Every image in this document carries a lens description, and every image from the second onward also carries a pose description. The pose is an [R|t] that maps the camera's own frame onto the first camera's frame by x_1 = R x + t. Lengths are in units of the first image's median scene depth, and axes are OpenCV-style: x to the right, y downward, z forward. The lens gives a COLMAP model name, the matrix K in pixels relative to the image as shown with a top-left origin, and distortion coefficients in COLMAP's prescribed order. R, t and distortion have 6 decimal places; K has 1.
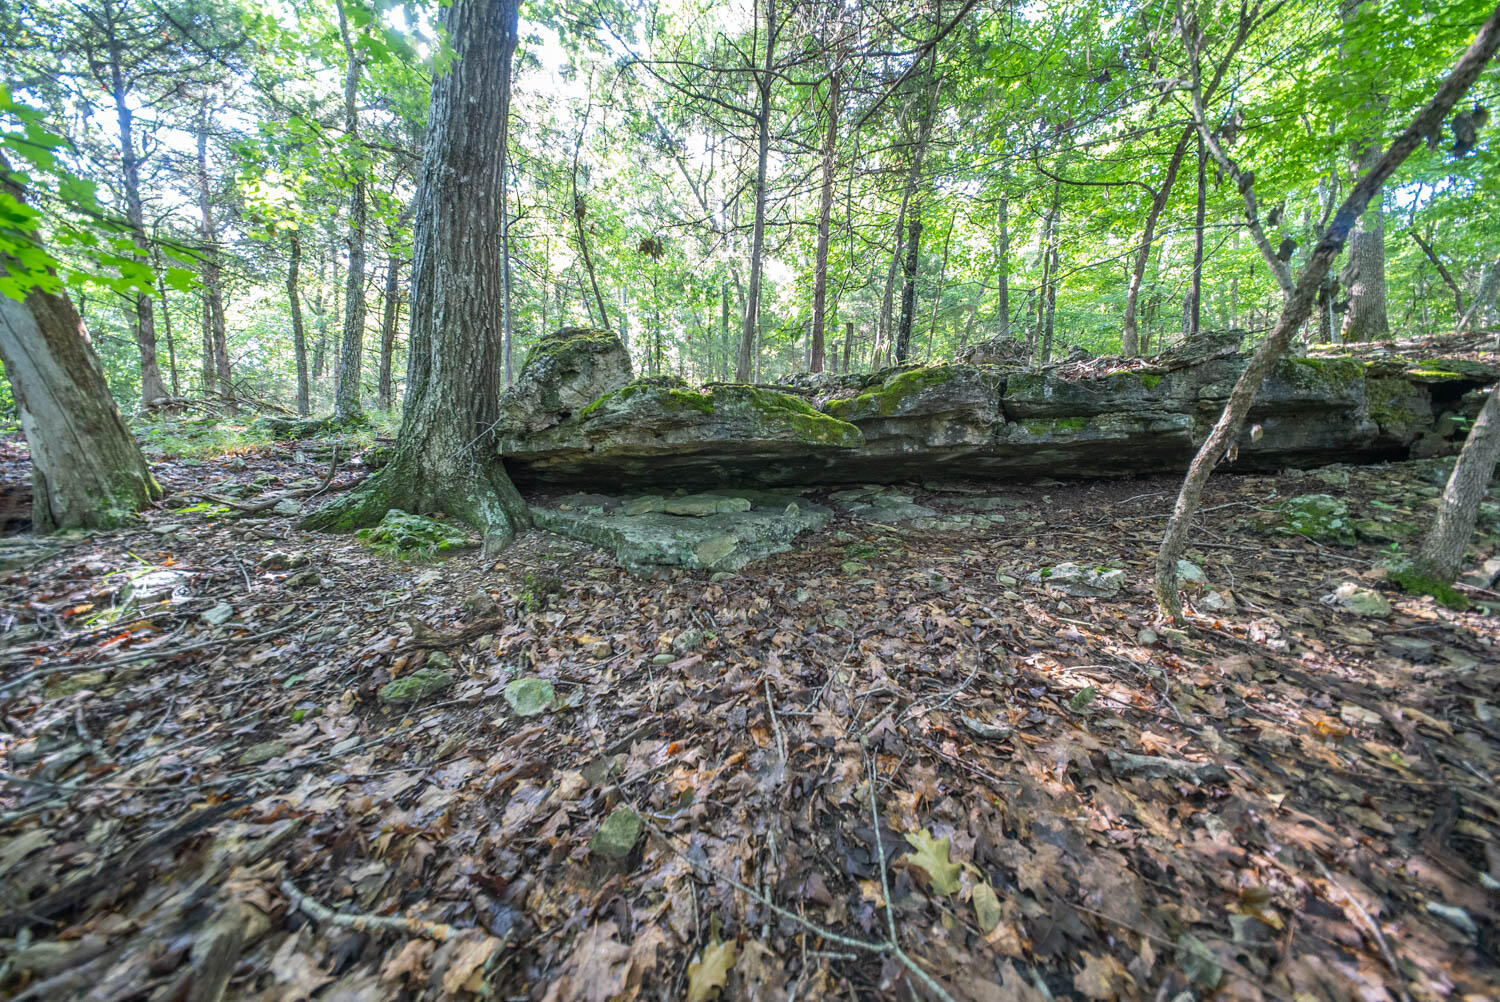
lens RADIAL K [[440.0, 0, 745.1], [0, 440.0, 503.5], [0, 0, 1]] dist [-0.000892, -0.000950]
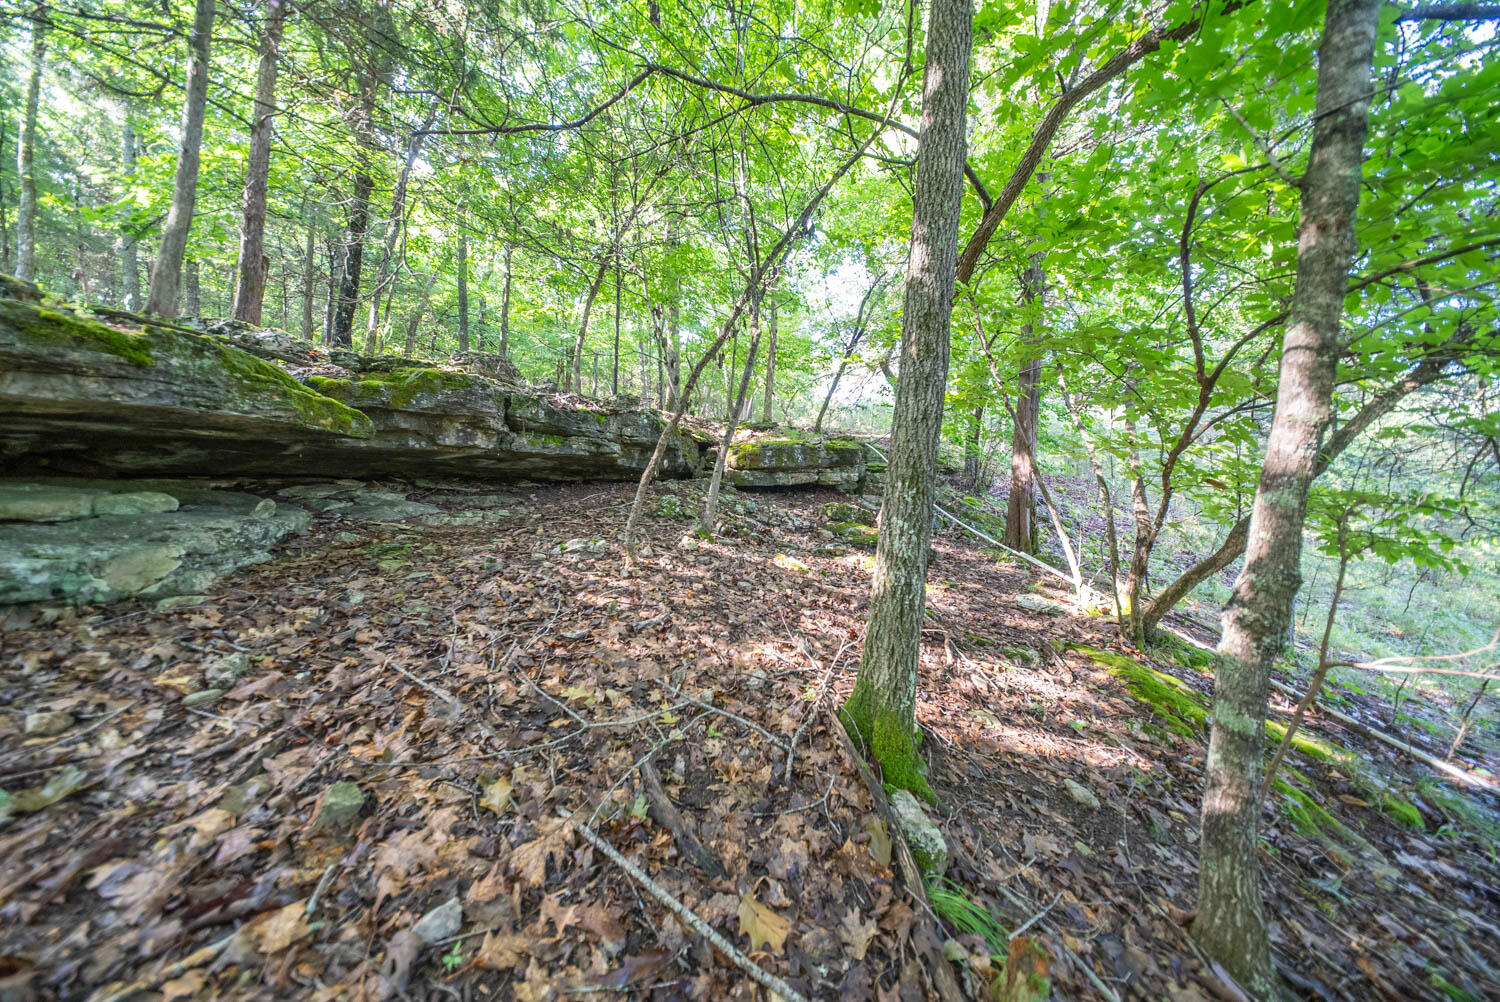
lens RADIAL K [[440.0, 0, 745.1], [0, 440.0, 503.5], [0, 0, 1]] dist [-0.000892, -0.000950]
pose [[0.427528, -0.007038, 0.903974, -0.368641], [0.007973, 0.999960, 0.004015, 0.015416], [-0.903967, 0.005491, 0.427568, -0.148604]]
